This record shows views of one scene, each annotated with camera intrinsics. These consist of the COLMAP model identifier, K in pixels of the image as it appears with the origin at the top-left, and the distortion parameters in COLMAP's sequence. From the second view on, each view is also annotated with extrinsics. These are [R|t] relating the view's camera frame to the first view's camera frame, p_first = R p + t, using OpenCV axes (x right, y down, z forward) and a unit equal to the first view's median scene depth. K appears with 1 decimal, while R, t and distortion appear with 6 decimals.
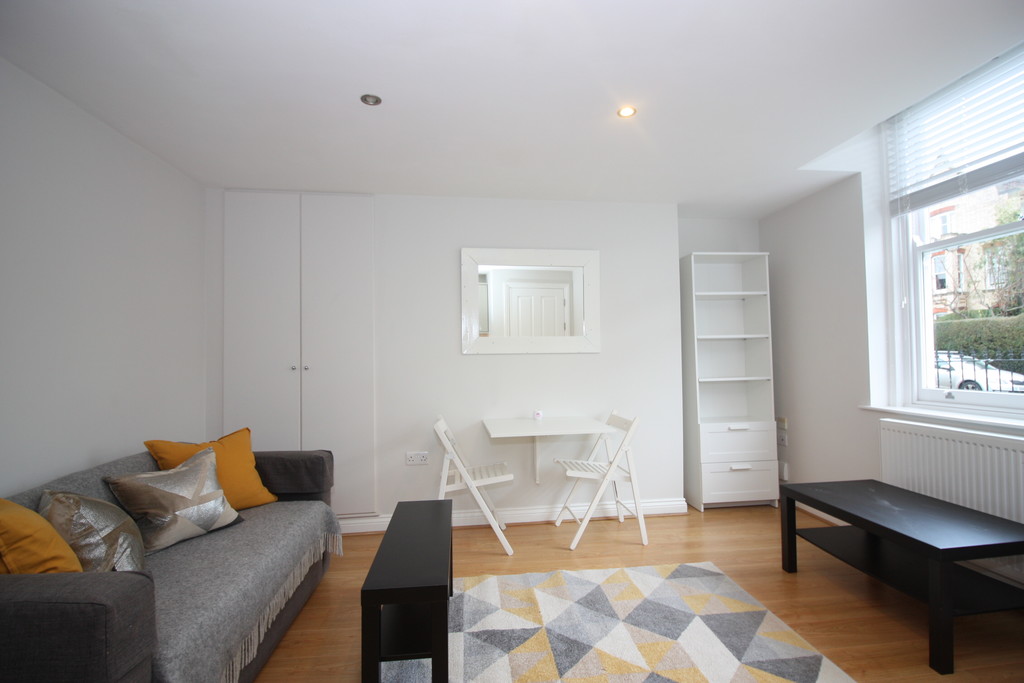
lens RADIAL K [[486.7, 0, 512.0], [0, 486.7, 341.5], [0, 0, 1]] dist [0.001091, -0.011868]
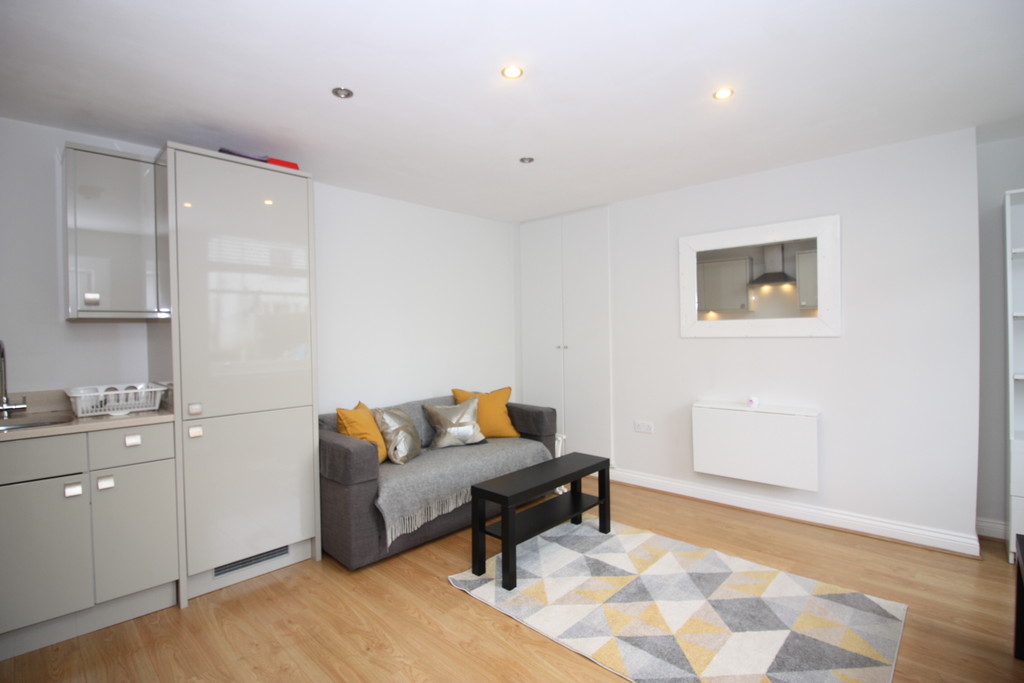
lens RADIAL K [[486.7, 0, 512.0], [0, 486.7, 341.5], [0, 0, 1]] dist [0.001091, -0.011868]
pose [[0.647816, 0.016049, -0.761628, 0.698368], [0.031798, 0.998337, 0.048083, -0.041739], [0.761133, -0.055367, 0.646228, 0.032582]]
